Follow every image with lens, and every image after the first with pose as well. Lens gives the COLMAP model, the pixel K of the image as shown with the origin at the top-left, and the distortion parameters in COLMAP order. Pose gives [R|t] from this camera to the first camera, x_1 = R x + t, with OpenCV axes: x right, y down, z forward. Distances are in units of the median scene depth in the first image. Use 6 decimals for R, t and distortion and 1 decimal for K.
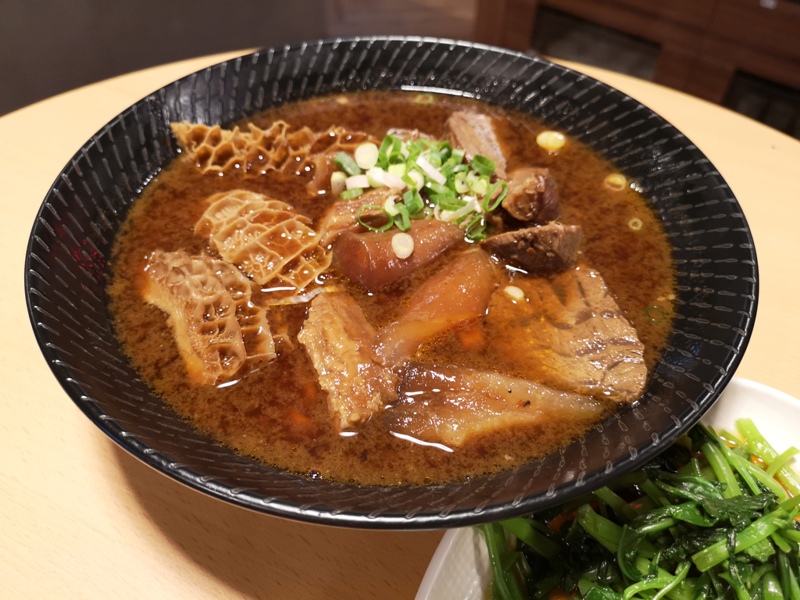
lens RADIAL K [[616.8, 0, 399.9], [0, 616.8, 303.1], [0, 0, 1]] dist [-0.029638, -0.022358]
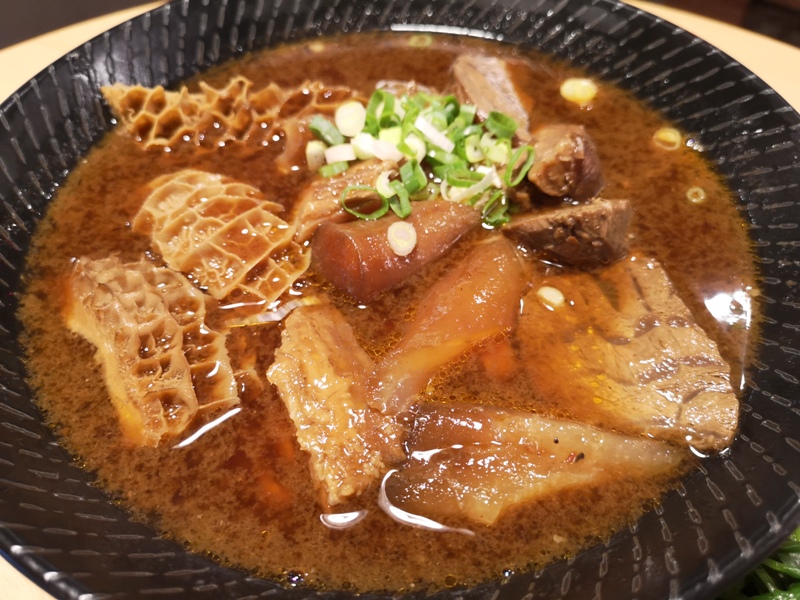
lens RADIAL K [[616.8, 0, 398.3], [0, 616.8, 296.4], [0, 0, 1]] dist [-0.029638, -0.022358]
pose [[0.999175, -0.040546, -0.002300, -0.001321], [0.040607, 0.996711, 0.070136, -0.072968], [-0.000551, -0.070172, 0.997535, 0.227442]]
